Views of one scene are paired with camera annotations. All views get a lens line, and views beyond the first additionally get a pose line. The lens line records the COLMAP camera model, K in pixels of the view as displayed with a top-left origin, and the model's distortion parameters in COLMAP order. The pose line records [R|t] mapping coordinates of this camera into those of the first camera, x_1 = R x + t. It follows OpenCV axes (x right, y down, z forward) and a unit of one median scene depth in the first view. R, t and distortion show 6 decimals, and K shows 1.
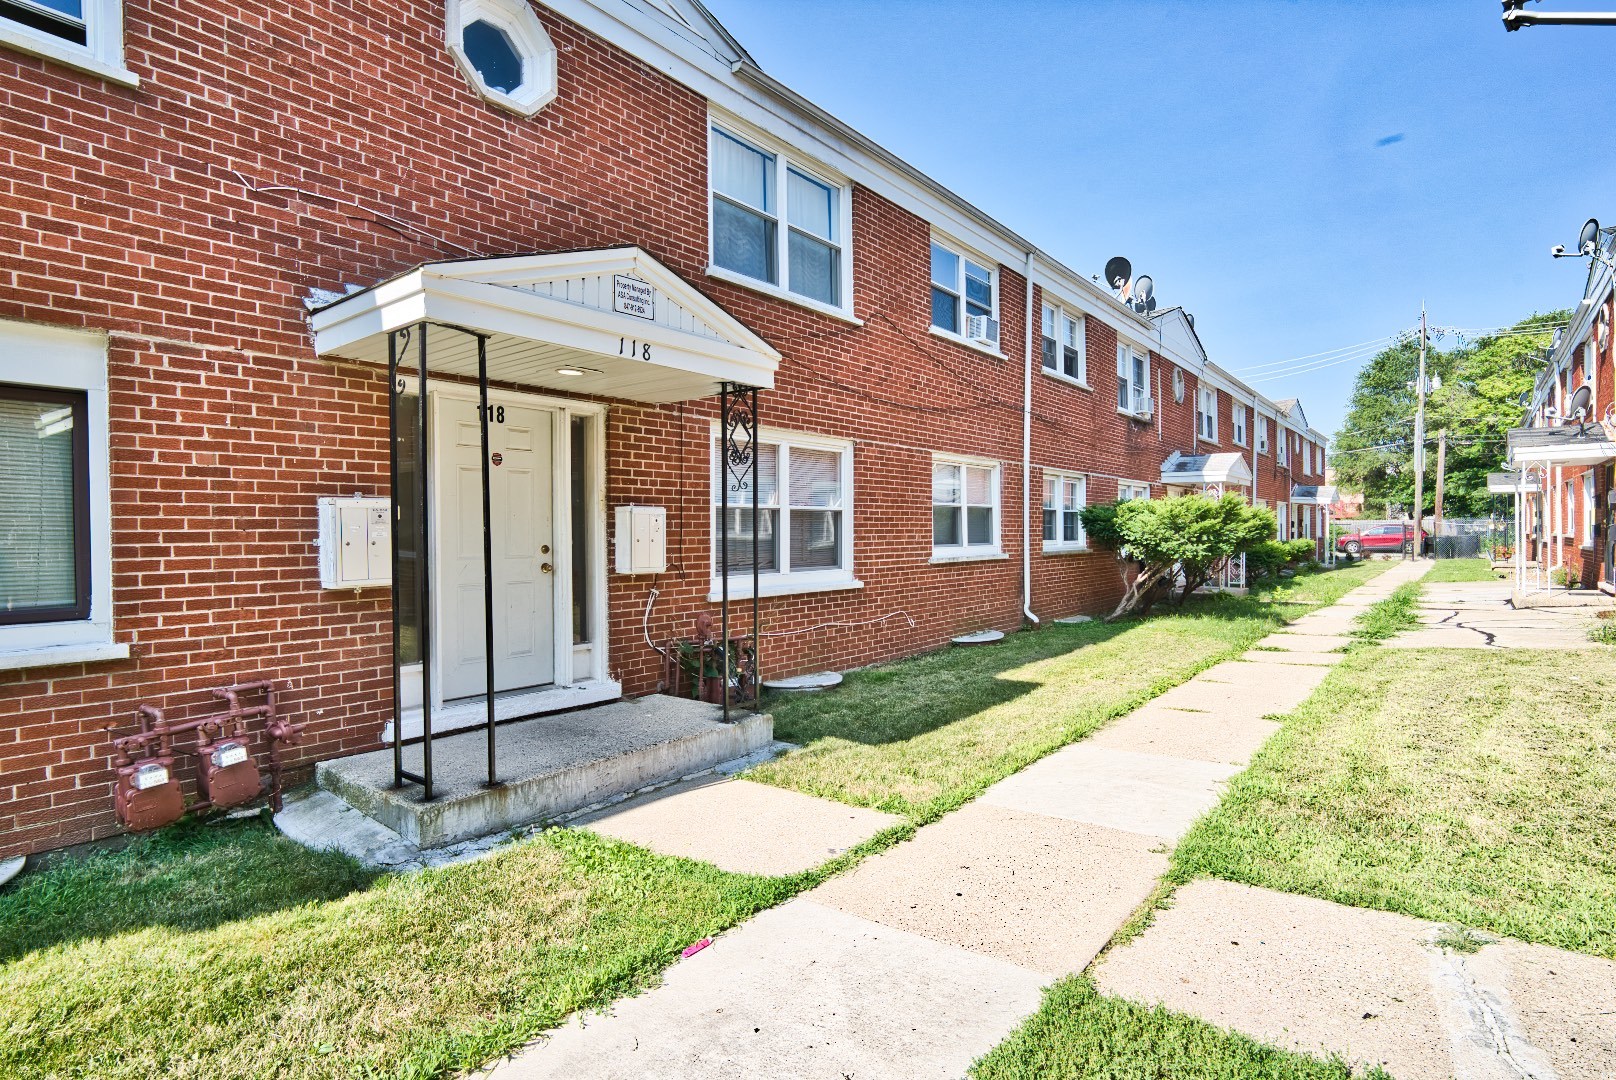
lens RADIAL K [[826.1, 0, 808.7], [0, 826.1, 537.2], [0, 0, 1]] dist [-0.010720, 0.005490]
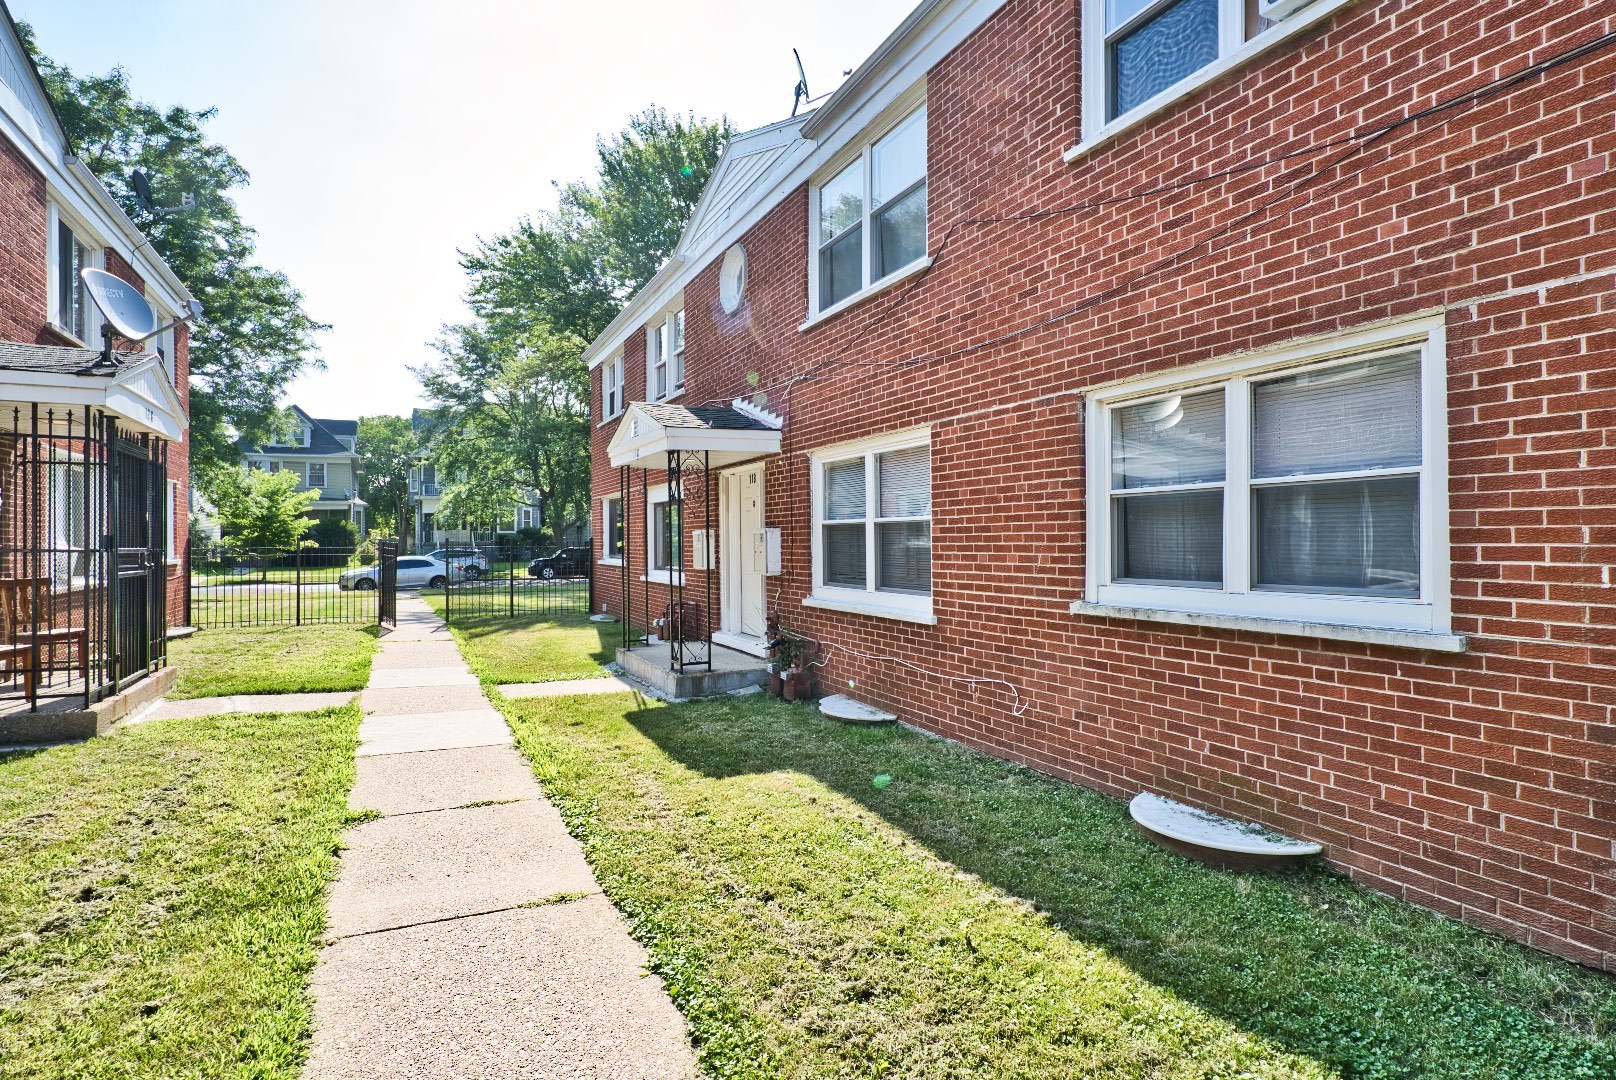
lens RADIAL K [[826.1, 0, 806.4], [0, 826.1, 542.8], [0, 0, 1]] dist [-0.010720, 0.005490]
pose [[-0.417117, 0.011095, -0.908785, 1.307592], [0.003866, 0.999938, 0.010434, -0.033069], [0.908845, 0.000839, -0.417134, 2.041015]]
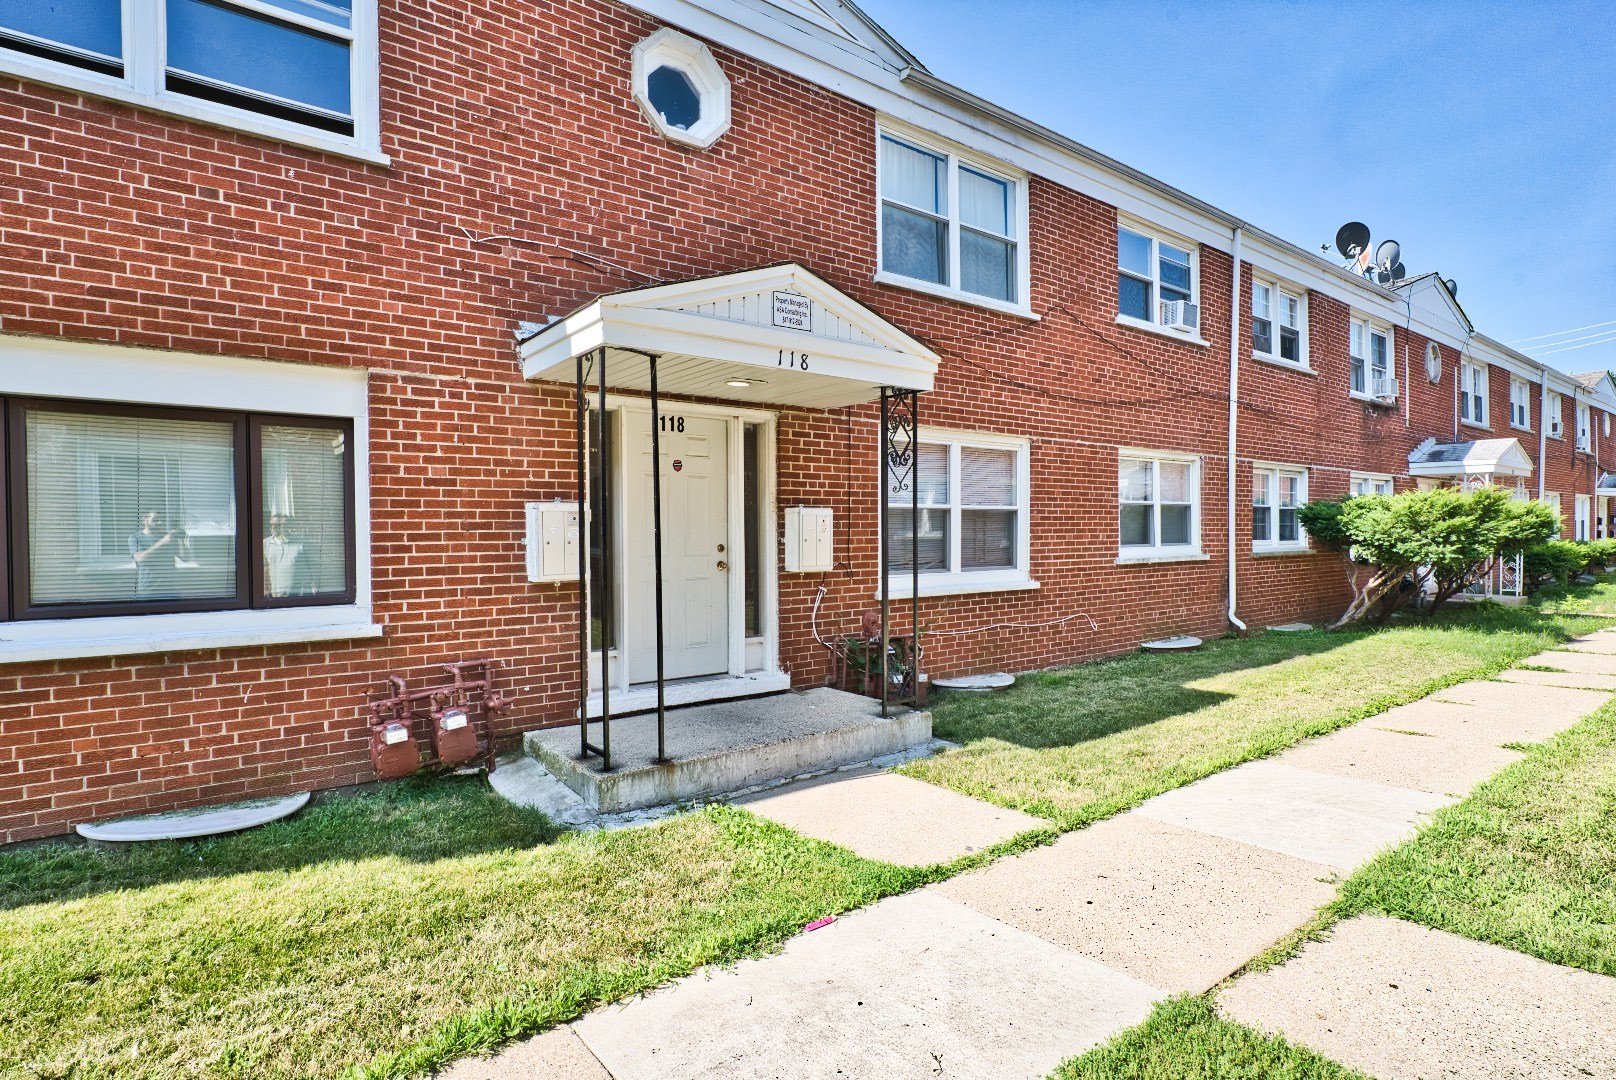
lens RADIAL K [[826.1, 0, 806.4], [0, 826.1, 536.5], [0, 0, 1]] dist [-0.010720, 0.005490]
pose [[0.969961, 0.001735, -0.243255, 0.060436], [-0.001350, 0.999998, 0.001750, -0.002939], [0.243257, -0.001369, 0.969961, -0.022751]]
